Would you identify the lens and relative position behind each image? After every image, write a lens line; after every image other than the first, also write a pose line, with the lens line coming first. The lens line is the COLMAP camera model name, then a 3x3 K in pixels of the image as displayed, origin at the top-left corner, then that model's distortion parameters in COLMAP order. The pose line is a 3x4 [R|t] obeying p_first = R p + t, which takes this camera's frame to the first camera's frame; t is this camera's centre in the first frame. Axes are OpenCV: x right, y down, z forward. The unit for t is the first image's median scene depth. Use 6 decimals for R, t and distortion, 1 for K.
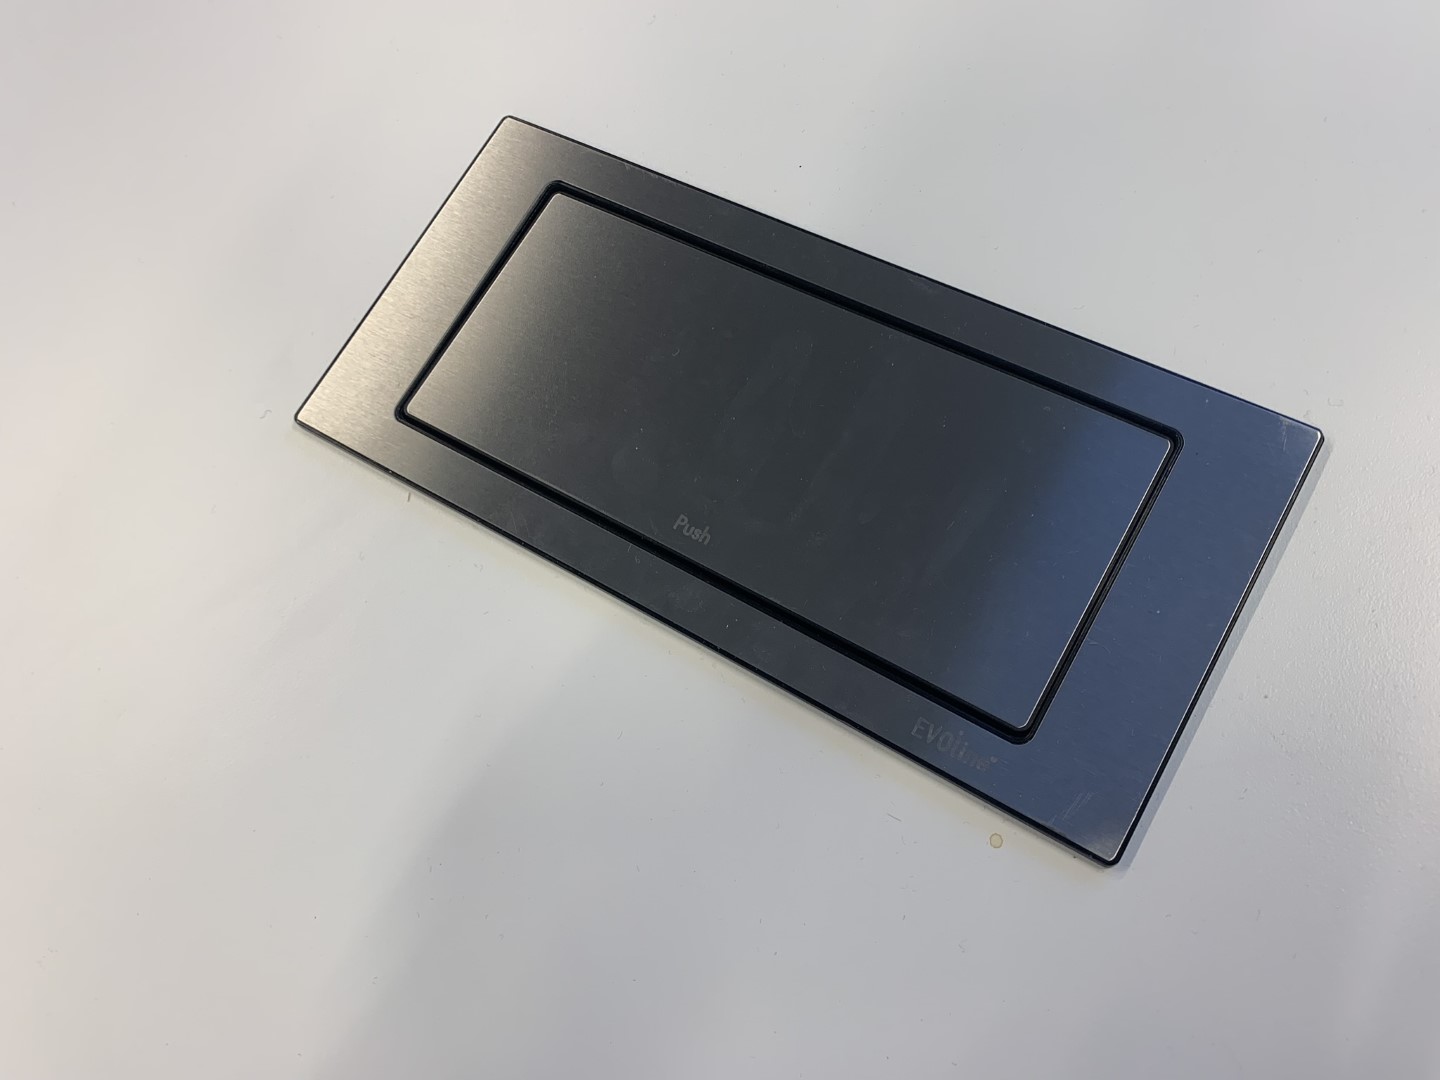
lens RADIAL K [[1122.9, 0, 720.0], [0, 1122.9, 540.0], [0, 0, 1]] dist [-0.007763, -0.008000]
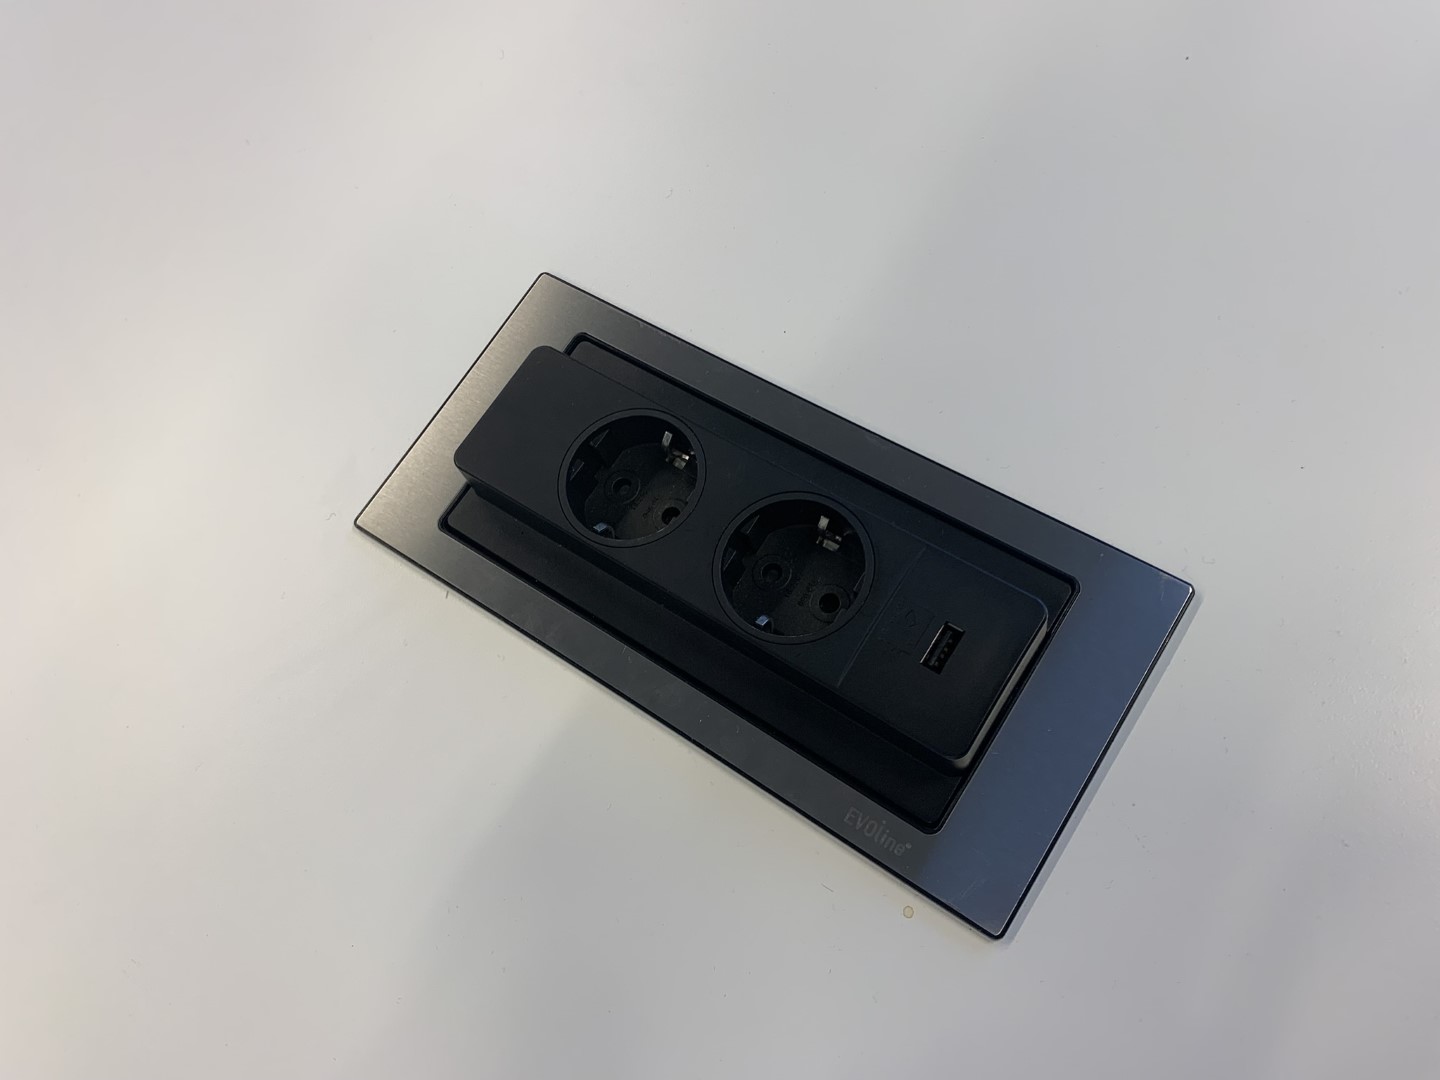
lens RADIAL K [[1092.5, 0, 722.2], [0, 1092.5, 565.1], [0, 0, 1]] dist [0.009147, -0.007404]
pose [[0.994423, 0.080588, 0.068037, -0.063977], [-0.078529, 0.996384, -0.032426, -0.054667], [-0.070404, 0.026902, 0.997156, -0.181961]]
